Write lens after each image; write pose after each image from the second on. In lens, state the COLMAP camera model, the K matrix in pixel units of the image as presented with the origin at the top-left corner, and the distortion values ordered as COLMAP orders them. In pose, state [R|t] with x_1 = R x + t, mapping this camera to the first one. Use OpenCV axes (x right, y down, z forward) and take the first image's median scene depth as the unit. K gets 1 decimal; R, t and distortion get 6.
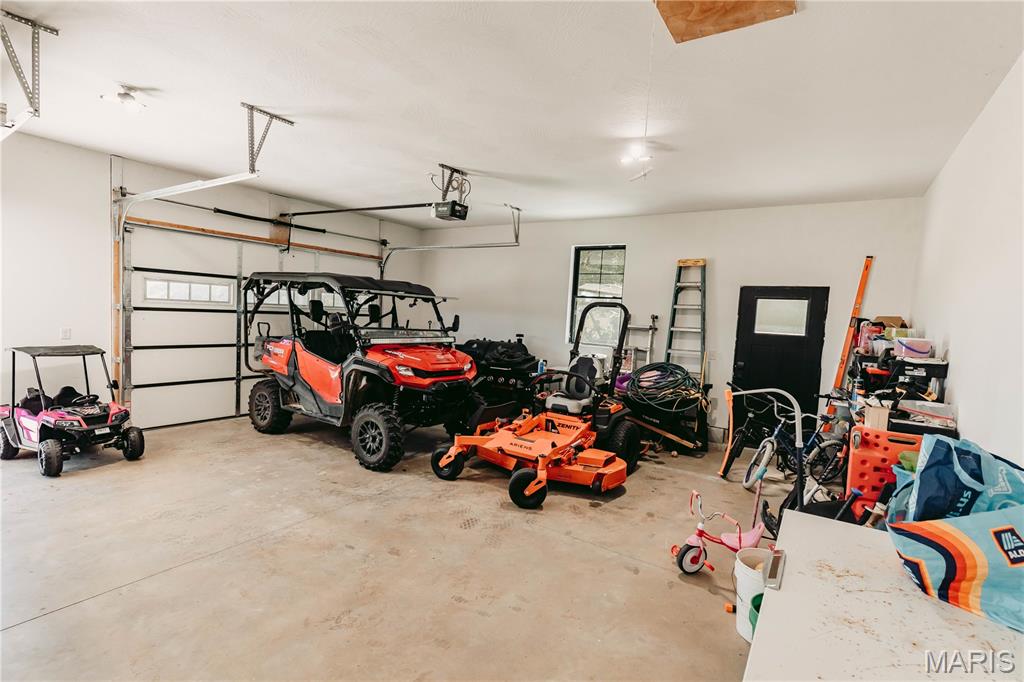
lens RADIAL K [[467.3, 0, 511.6], [0, 467.3, 343.7], [0, 0, 1]] dist [0.006635, -0.000279]
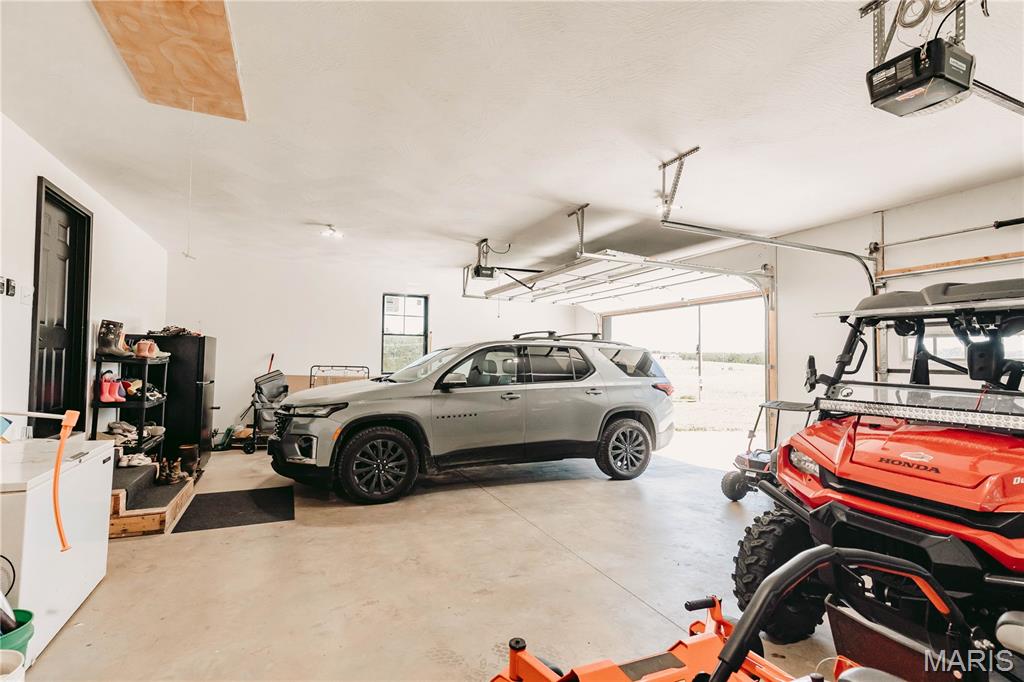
lens RADIAL K [[467.3, 0, 511.6], [0, 467.3, 343.7], [0, 0, 1]] dist [0.006635, -0.000279]
pose [[-0.507853, -0.089562, -0.856776, 0.601115], [-0.099991, 0.993987, -0.044636, -0.023386], [0.855621, 0.063001, -0.513754, 1.545969]]
